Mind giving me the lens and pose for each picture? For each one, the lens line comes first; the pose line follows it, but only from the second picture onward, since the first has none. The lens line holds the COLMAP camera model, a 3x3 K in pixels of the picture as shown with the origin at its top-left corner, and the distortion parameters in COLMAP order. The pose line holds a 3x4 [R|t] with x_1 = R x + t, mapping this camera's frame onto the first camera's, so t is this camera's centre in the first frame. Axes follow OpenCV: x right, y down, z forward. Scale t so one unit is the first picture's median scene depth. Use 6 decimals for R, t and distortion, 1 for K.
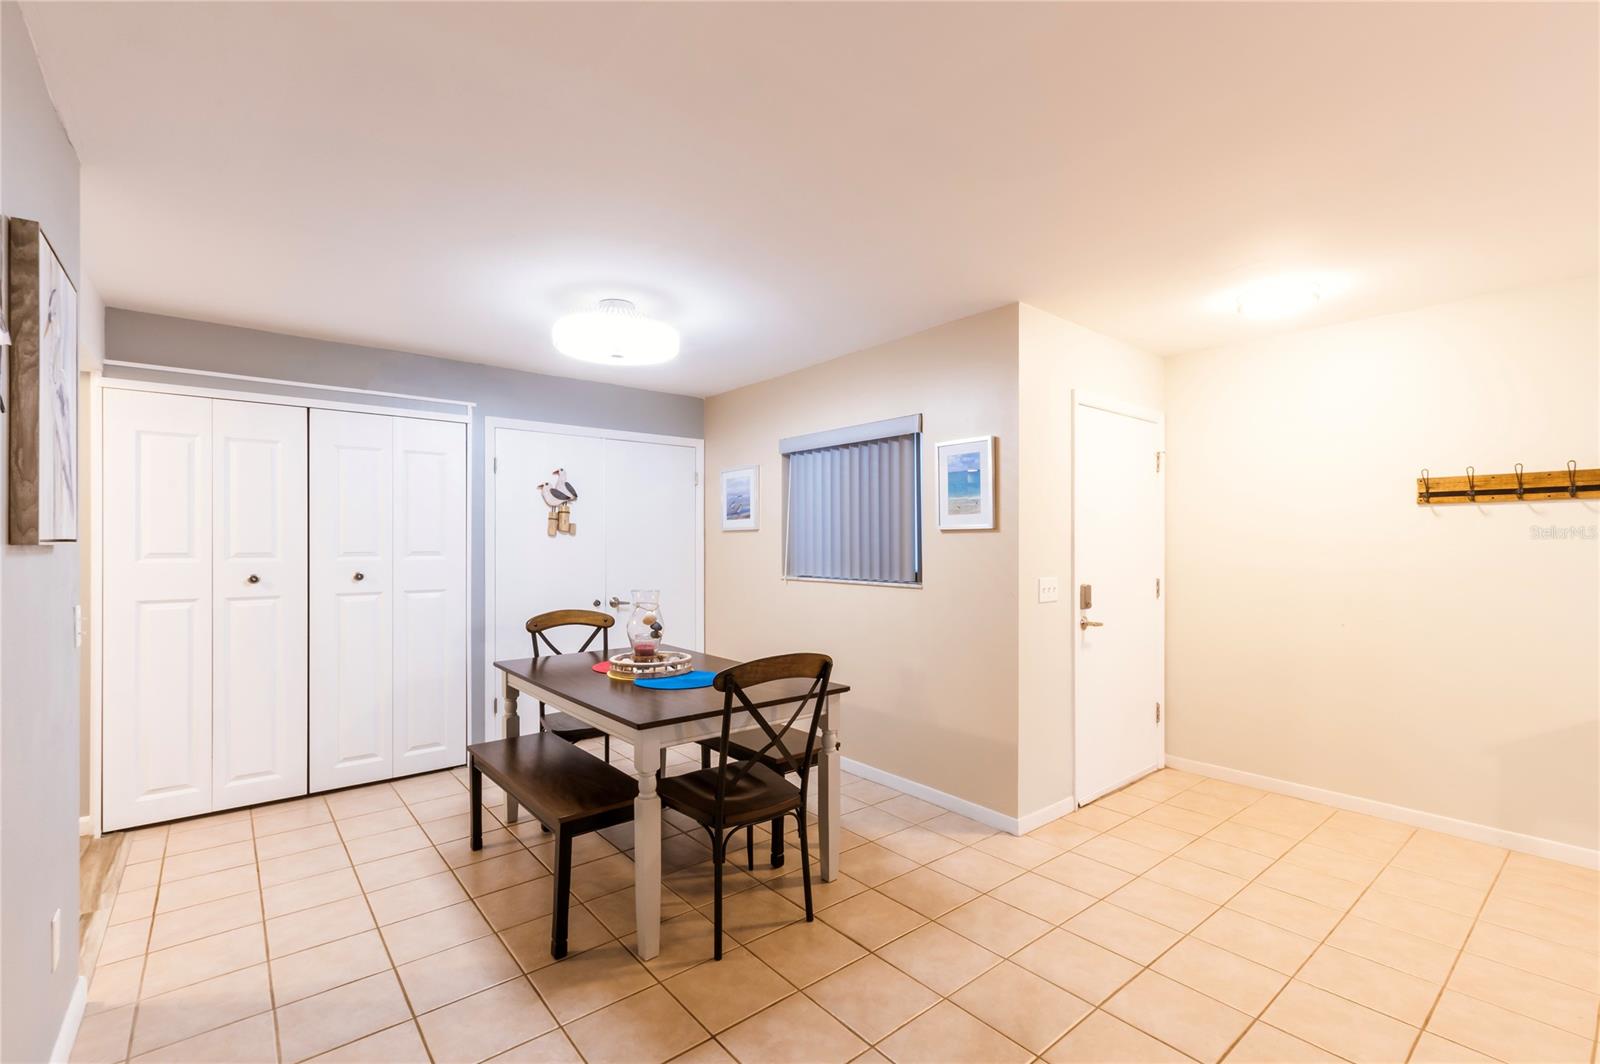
lens RADIAL K [[703.0, 0, 806.2], [0, 703.0, 541.1], [0, 0, 1]] dist [0.005292, -0.000462]
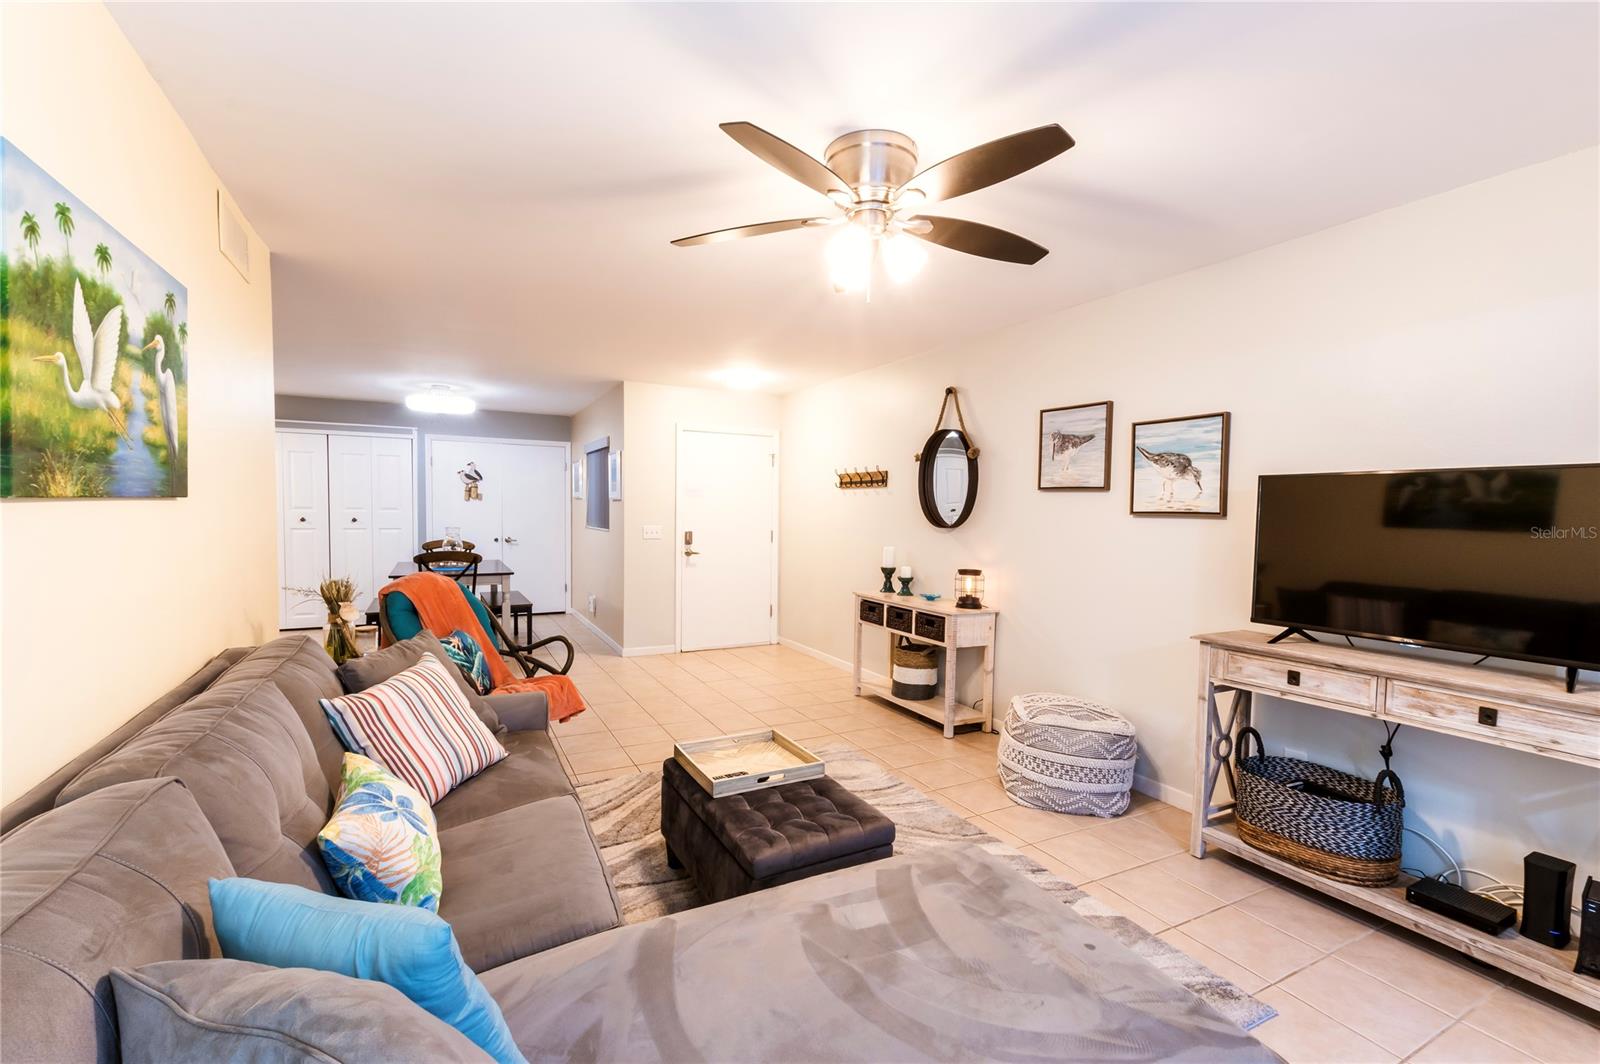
lens RADIAL K [[703.0, 0, 799.7], [0, 703.0, 539.8], [0, 0, 1]] dist [0.005292, -0.000462]
pose [[0.977350, 0.022709, -0.210410, 0.966907], [-0.012382, 0.998659, 0.050267, -0.009442], [0.211269, -0.046523, 0.976320, -0.641766]]
